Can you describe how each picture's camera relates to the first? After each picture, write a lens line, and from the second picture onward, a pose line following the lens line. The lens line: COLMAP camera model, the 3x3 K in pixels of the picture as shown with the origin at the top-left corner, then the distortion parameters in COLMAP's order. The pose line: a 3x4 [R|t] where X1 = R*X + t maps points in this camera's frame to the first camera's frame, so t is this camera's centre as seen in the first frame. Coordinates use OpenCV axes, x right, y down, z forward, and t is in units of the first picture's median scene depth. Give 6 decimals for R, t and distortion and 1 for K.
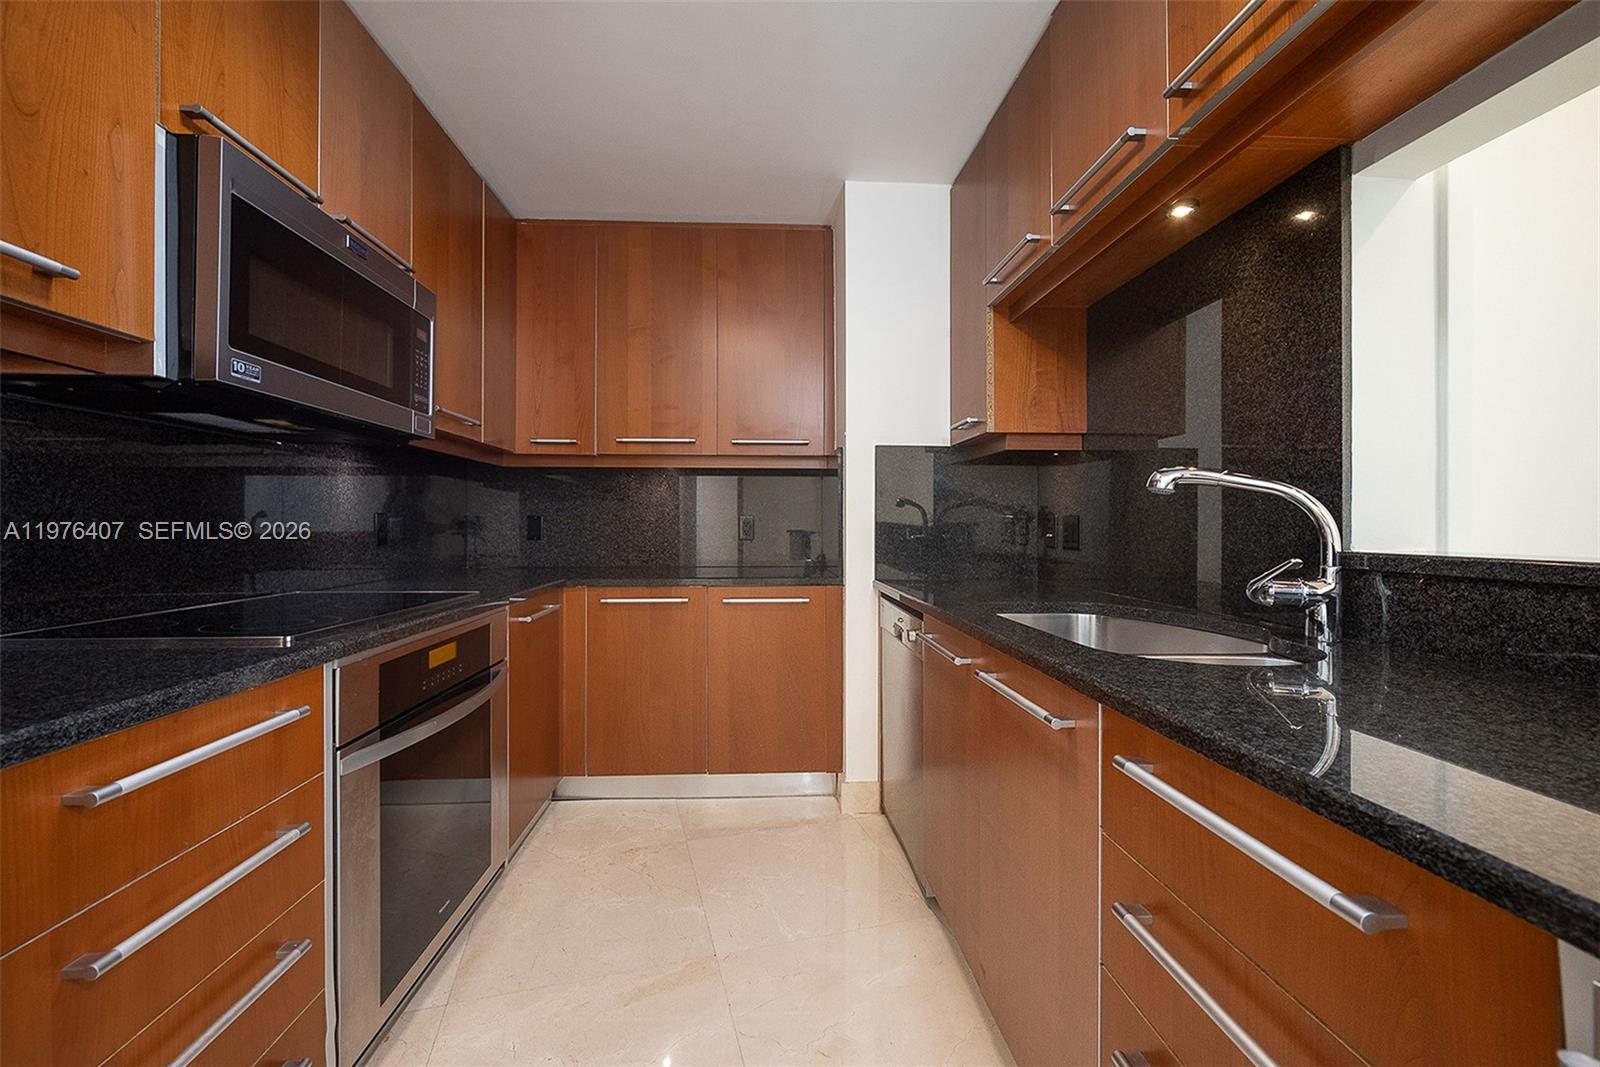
lens RADIAL K [[645.0, 0, 794.4], [0, 645.0, 526.6], [0, 0, 1]] dist [-0.001124, -0.000881]
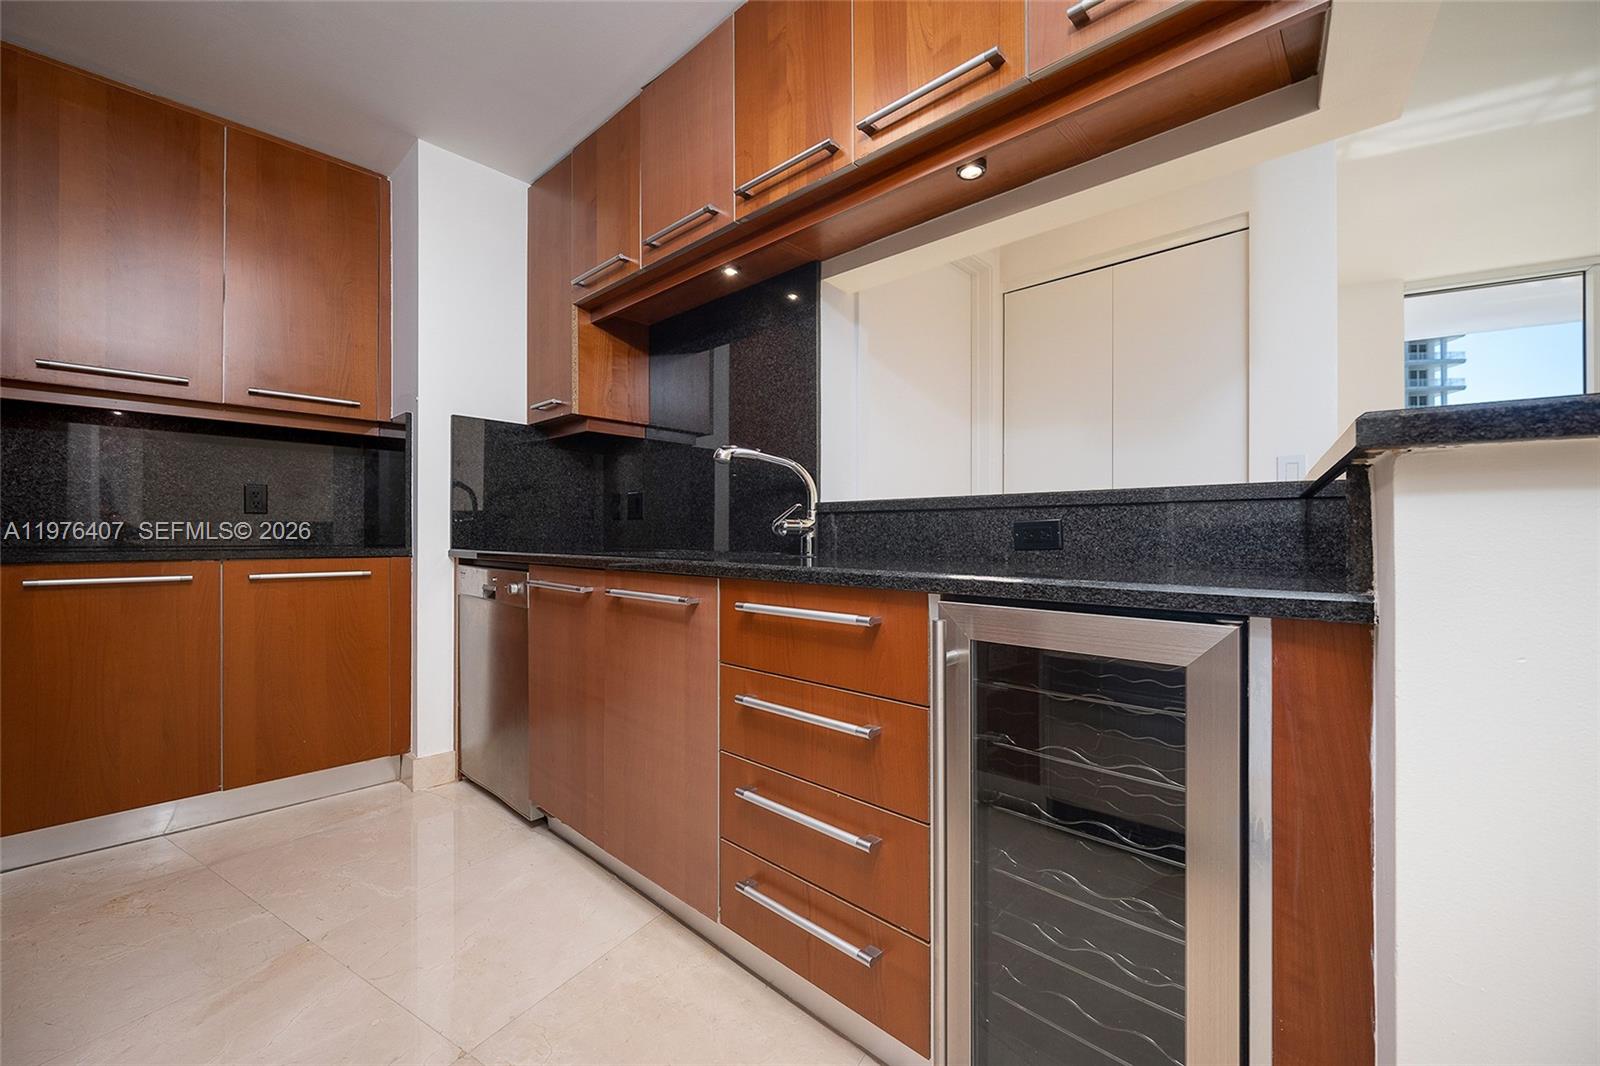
lens RADIAL K [[645.0, 0, 796.1], [0, 645.0, 539.1], [0, 0, 1]] dist [-0.001124, -0.000881]
pose [[0.728471, 0.004249, 0.685063, -0.241604], [-0.000789, 0.999985, -0.005363, 0.102193], [-0.685076, 0.003366, 0.728464, -0.131432]]
